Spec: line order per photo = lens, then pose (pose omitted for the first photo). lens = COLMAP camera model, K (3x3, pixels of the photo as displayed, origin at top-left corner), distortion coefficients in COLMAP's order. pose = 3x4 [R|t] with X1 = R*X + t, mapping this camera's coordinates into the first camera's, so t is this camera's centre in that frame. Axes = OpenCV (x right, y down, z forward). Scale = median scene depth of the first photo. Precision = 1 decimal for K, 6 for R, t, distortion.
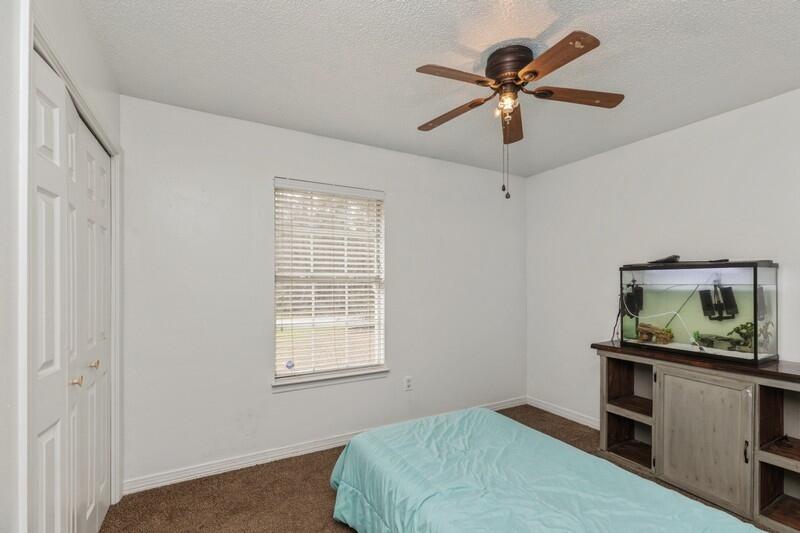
lens RADIAL K [[360.6, 0, 403.6], [0, 360.6, 269.3], [0, 0, 1]] dist [0.003489, 0.000438]
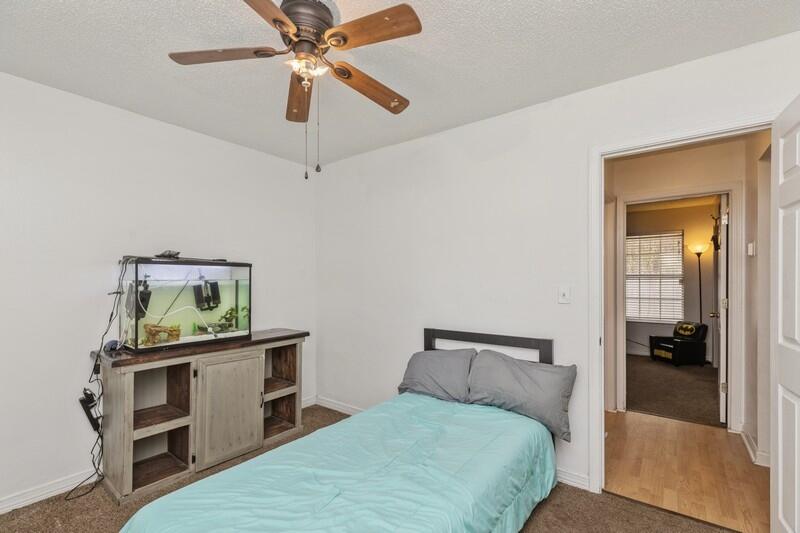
lens RADIAL K [[360.6, 0, 403.6], [0, 360.6, 269.3], [0, 0, 1]] dist [0.003489, 0.000438]
pose [[-0.395424, 0.026813, 0.918107, -0.467450], [-0.029188, 0.998702, -0.041738, 0.038611], [-0.918035, -0.043302, -0.394128, 0.897101]]
